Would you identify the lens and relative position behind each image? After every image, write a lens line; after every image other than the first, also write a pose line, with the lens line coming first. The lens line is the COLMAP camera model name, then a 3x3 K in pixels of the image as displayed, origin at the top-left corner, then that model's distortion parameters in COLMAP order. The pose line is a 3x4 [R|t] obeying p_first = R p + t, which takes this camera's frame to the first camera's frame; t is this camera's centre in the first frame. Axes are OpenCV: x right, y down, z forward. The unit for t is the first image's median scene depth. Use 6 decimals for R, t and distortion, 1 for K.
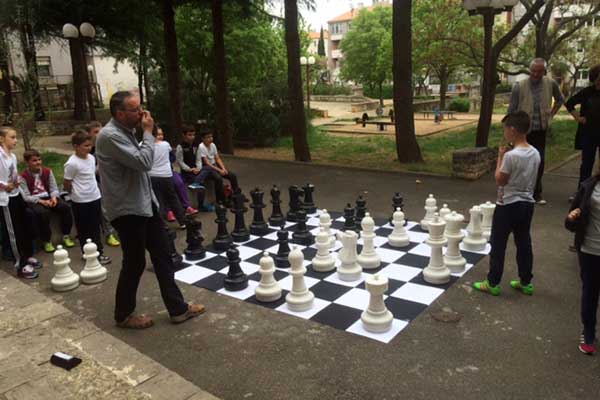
lens RADIAL K [[506.8, 0, 303.8], [0, 506.8, 209.2], [0, 0, 1]] dist [0.123716, -0.181024]
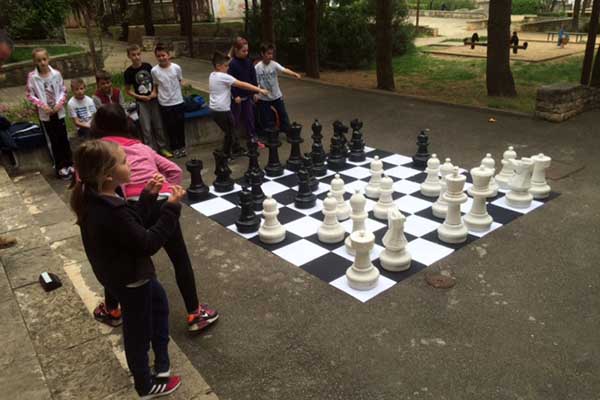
lens RADIAL K [[506.8, 0, 303.8], [0, 506.8, 209.2], [0, 0, 1]] dist [0.123716, -0.181024]
pose [[0.975743, 0.090772, -0.199212, 0.070932], [-0.059338, 0.985583, 0.158447, -0.017522], [0.210723, -0.142782, 0.967062, 0.022928]]
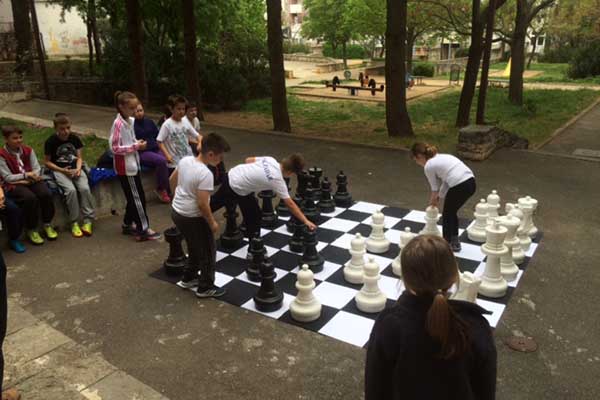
lens RADIAL K [[506.8, 0, 303.8], [0, 506.8, 209.2], [0, 0, 1]] dist [0.123716, -0.181024]
pose [[0.995643, 0.004244, 0.093151, -0.059058], [-0.011630, 0.996816, 0.078890, -0.028482], [-0.092520, -0.079629, 0.992522, 0.060653]]
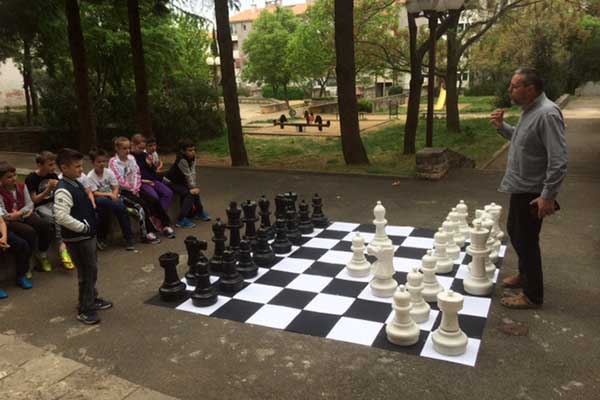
lens RADIAL K [[506.8, 0, 303.8], [0, 506.8, 209.2], [0, 0, 1]] dist [0.123716, -0.181024]
pose [[0.978677, -0.052573, 0.198563, -0.095234], [0.053017, 0.998589, 0.003084, -0.012196], [-0.198445, 0.007509, 0.980083, 0.046445]]
